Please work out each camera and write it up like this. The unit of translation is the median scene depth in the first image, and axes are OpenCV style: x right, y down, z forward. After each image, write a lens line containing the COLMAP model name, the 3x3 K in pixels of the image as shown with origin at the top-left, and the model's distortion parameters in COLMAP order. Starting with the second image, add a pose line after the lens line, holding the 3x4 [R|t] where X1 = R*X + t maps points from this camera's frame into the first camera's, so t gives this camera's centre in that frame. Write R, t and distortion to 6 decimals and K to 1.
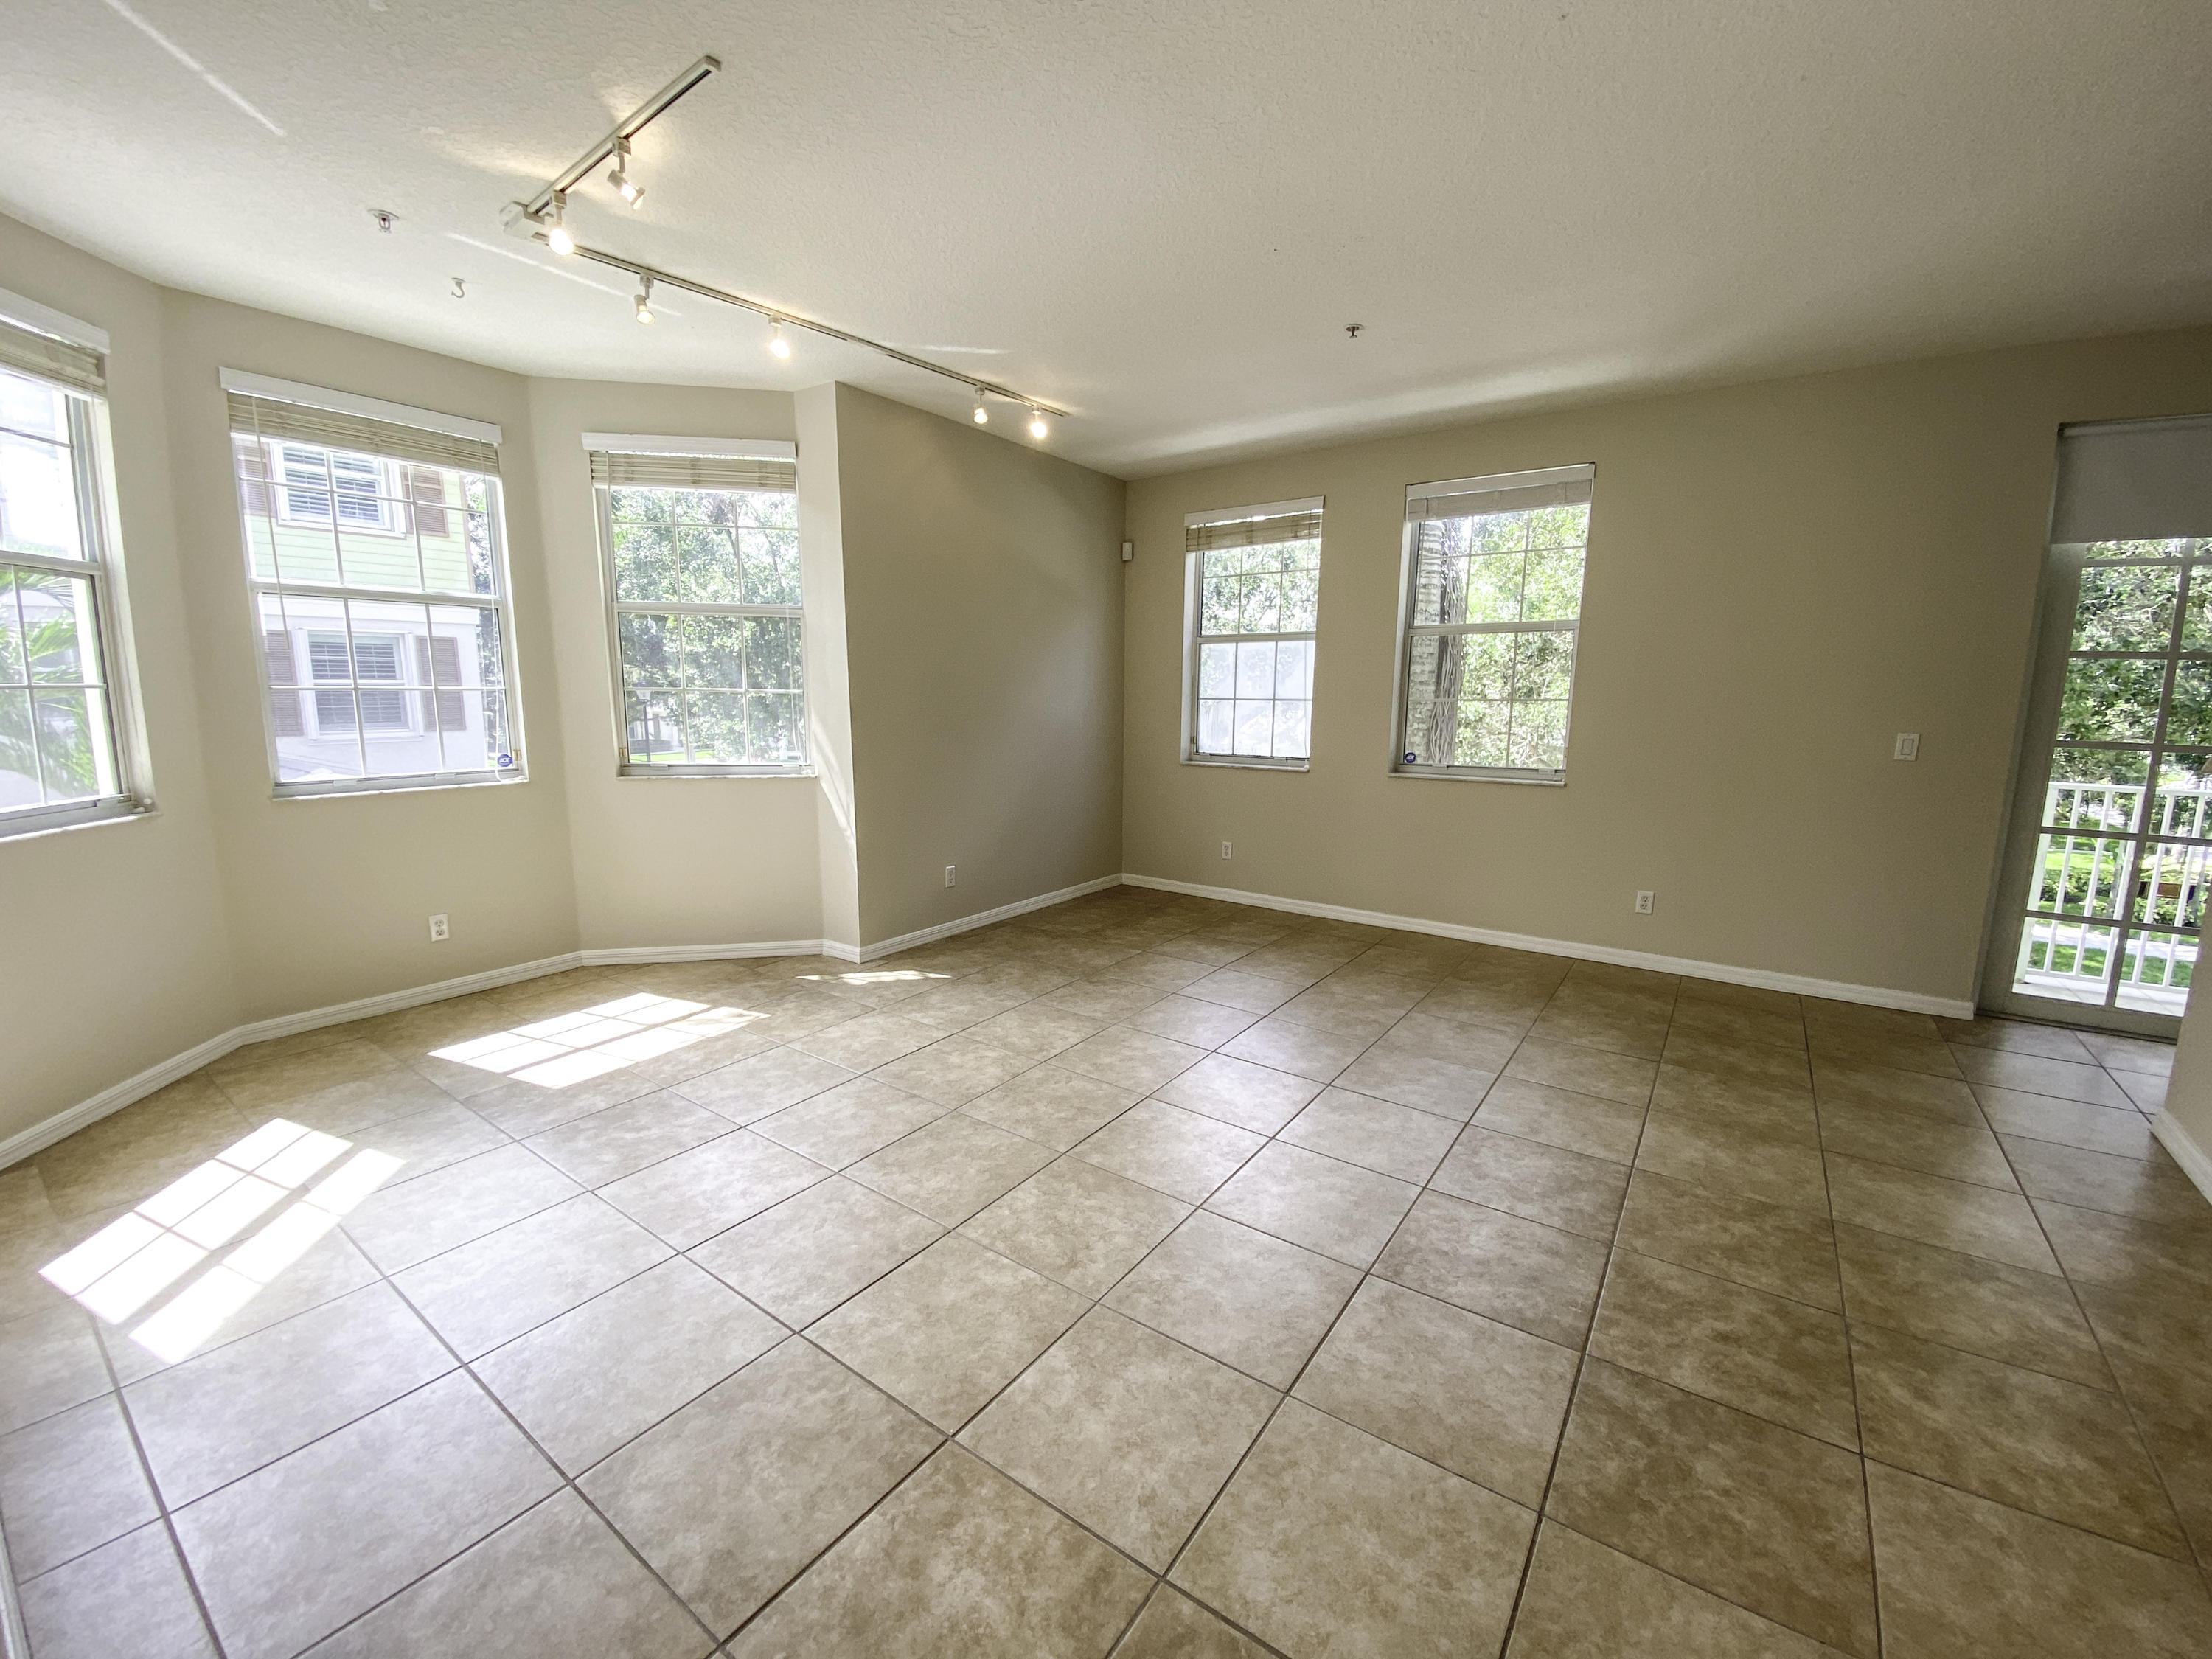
lens RADIAL K [[903.3, 0, 1106.0], [0, 903.3, 829.5], [0, 0, 1]] dist [-0.014193, -0.000119]
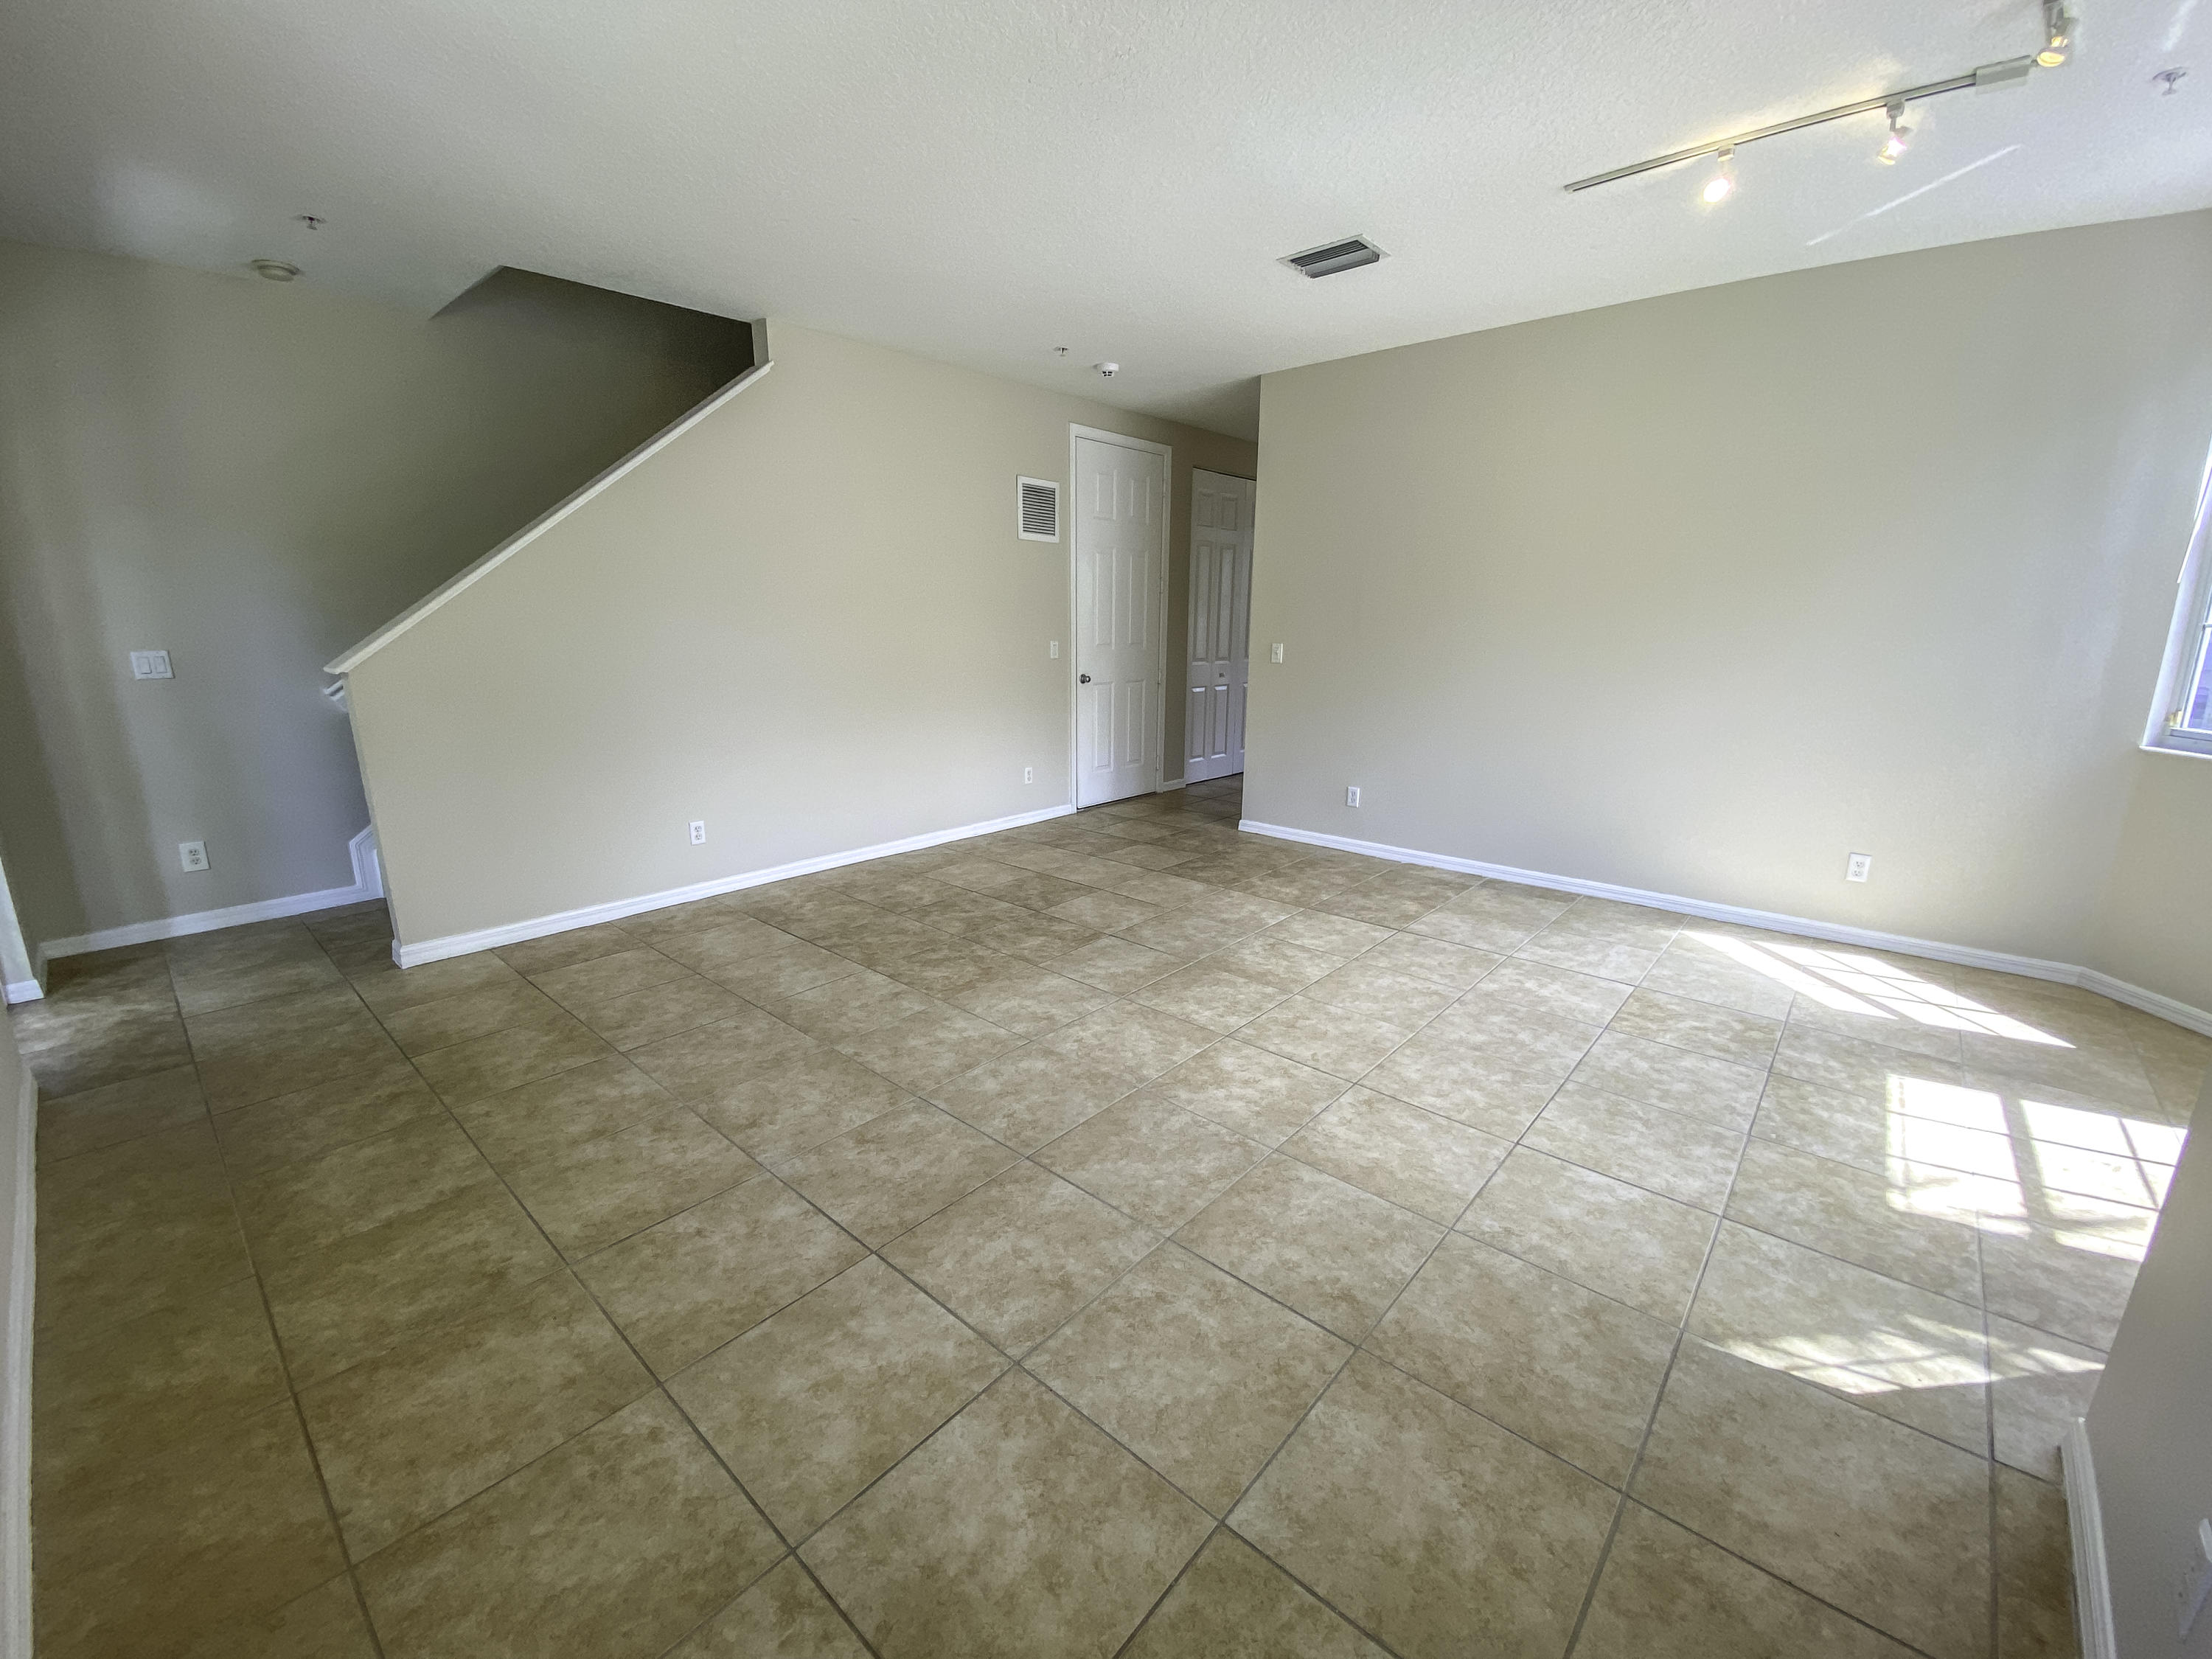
lens RADIAL K [[903.3, 0, 1106.0], [0, 903.3, 829.5], [0, 0, 1]] dist [-0.014193, -0.000119]
pose [[-0.995137, -0.030419, 0.093683, 0.086752], [0.006974, 0.926971, 0.375067, -0.264555], [-0.098251, 0.373897, -0.922252, 1.726320]]
